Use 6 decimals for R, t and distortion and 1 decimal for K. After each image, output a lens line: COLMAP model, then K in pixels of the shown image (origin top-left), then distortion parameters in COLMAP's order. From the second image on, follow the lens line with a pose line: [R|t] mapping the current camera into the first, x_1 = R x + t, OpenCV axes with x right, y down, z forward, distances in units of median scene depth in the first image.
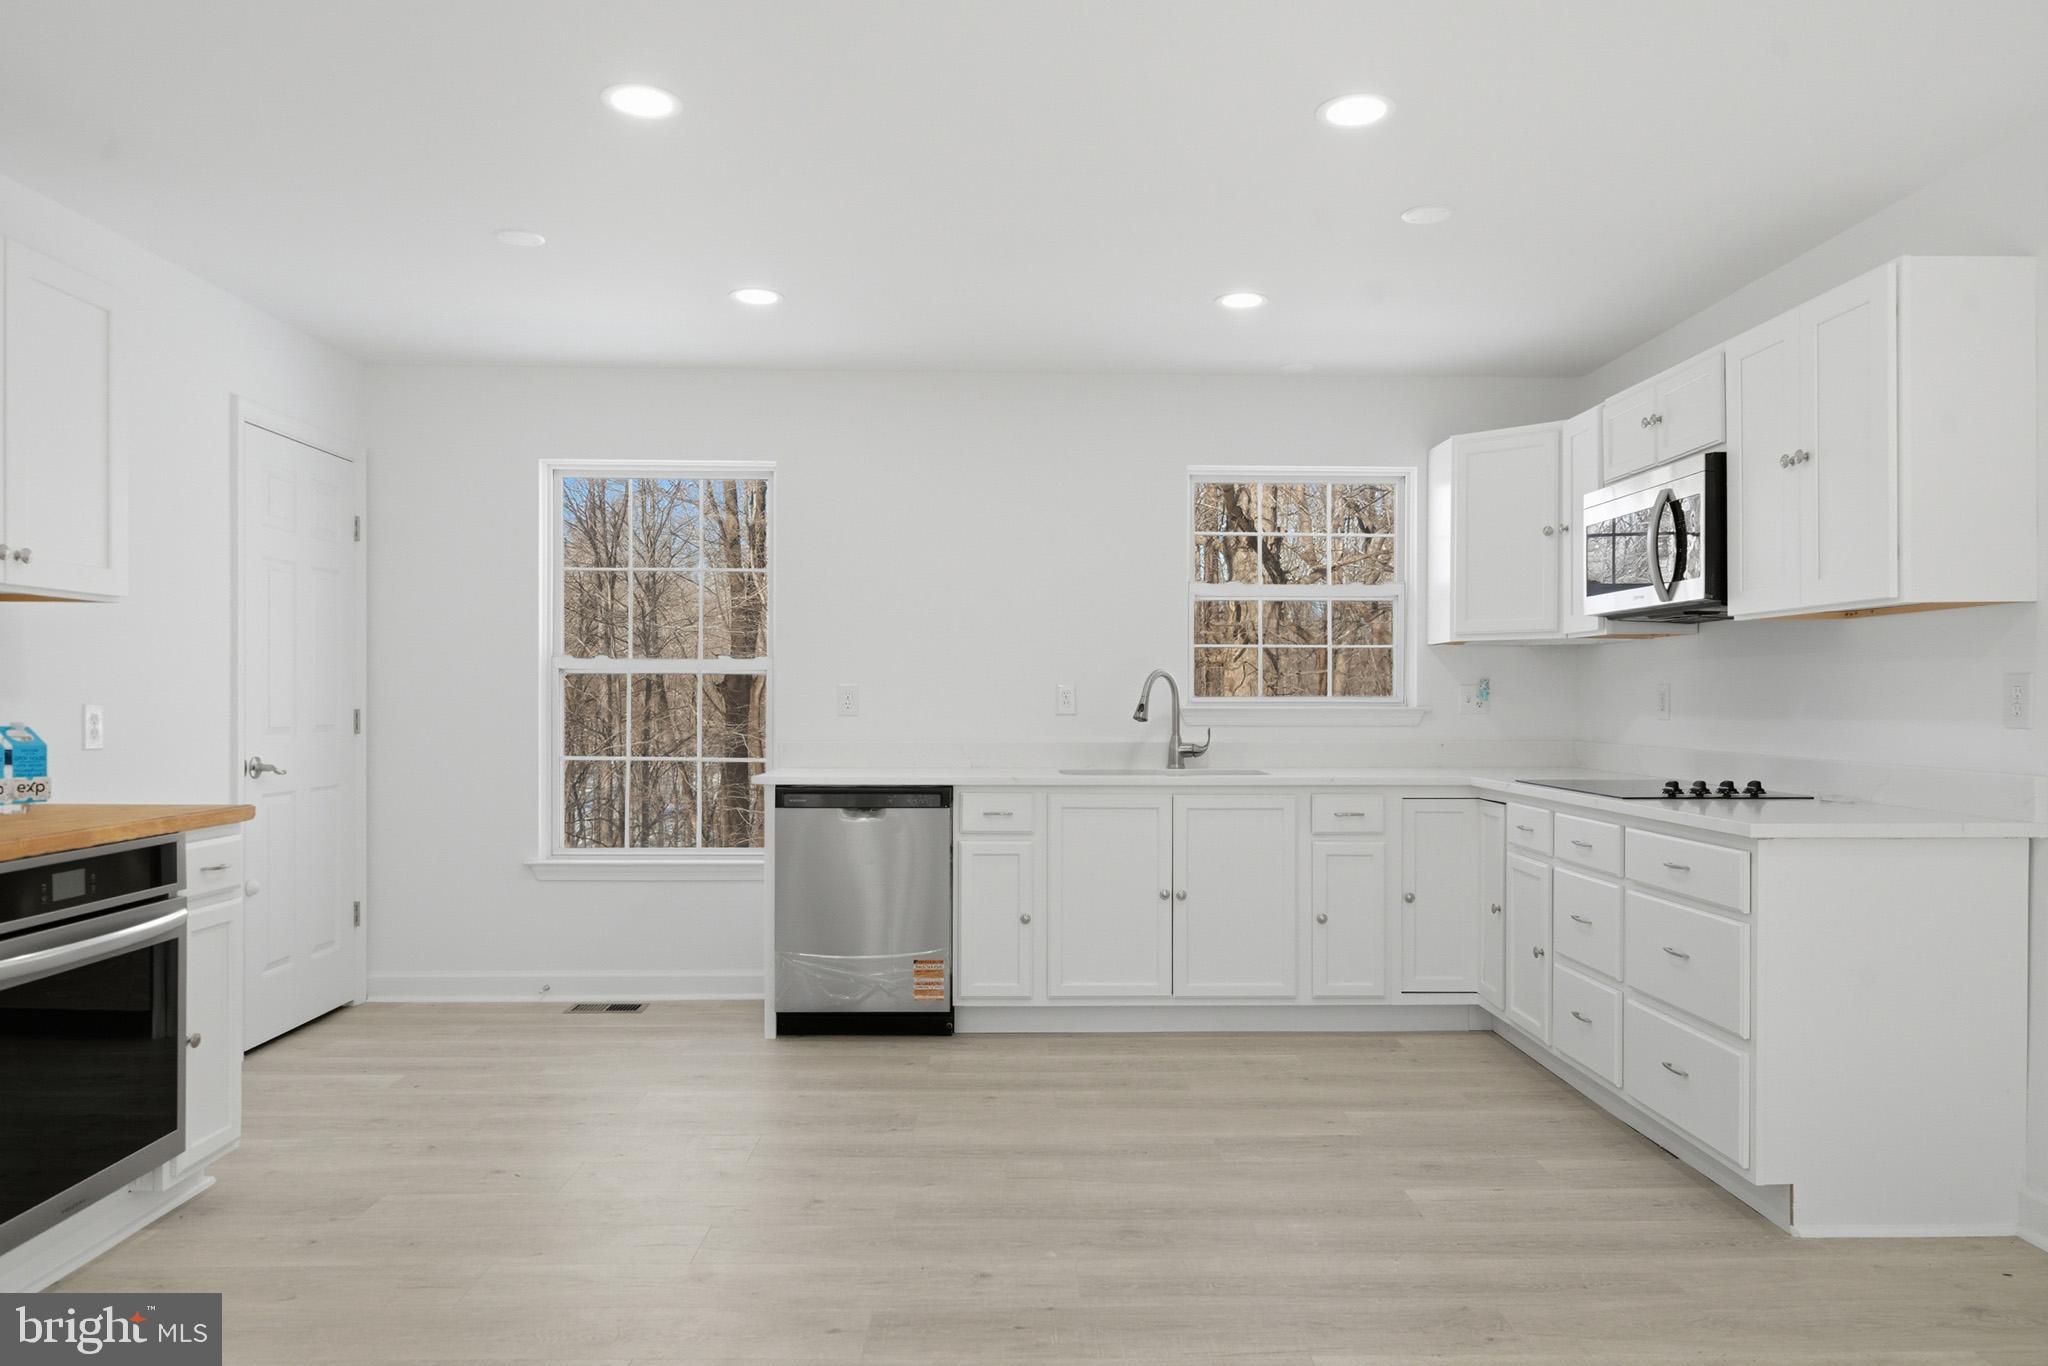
lens RADIAL K [[1353.6, 0, 1037.4], [0, 1353.6, 704.9], [0, 0, 1]] dist [0.001935, -0.011779]
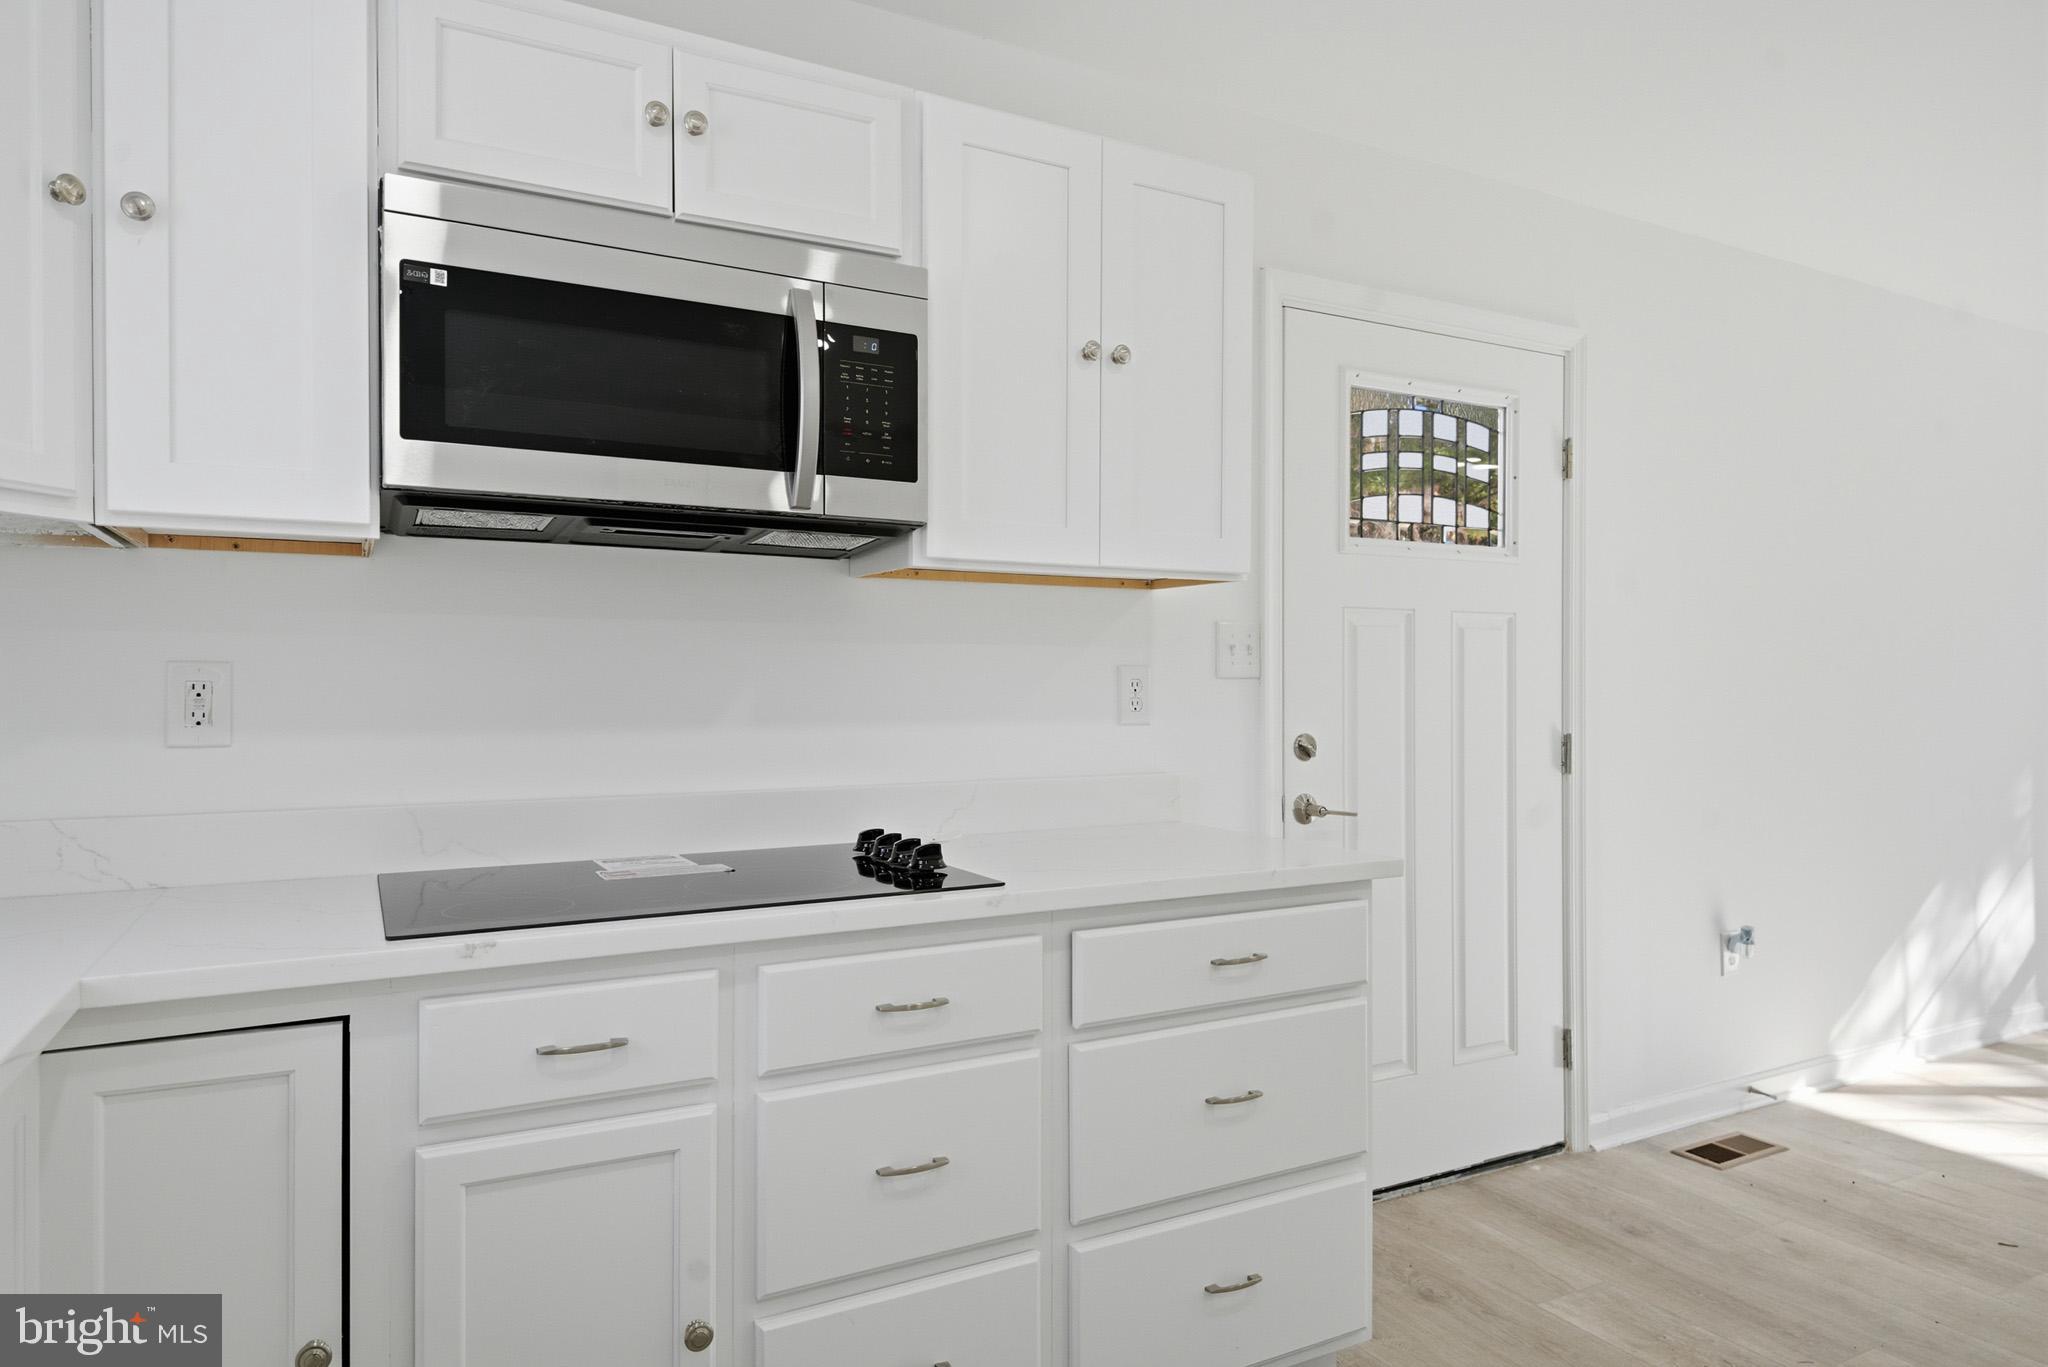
lens RADIAL K [[1248.7, 0, 1037.0], [0, 1248.7, 695.2], [0, 0, 1]] dist [0.007710, -0.006783]
pose [[-0.453398, -0.004923, 0.891294, -0.003618], [0.005807, 0.999947, 0.008477, -0.006908], [-0.891289, 0.009019, -0.453346, 0.944069]]
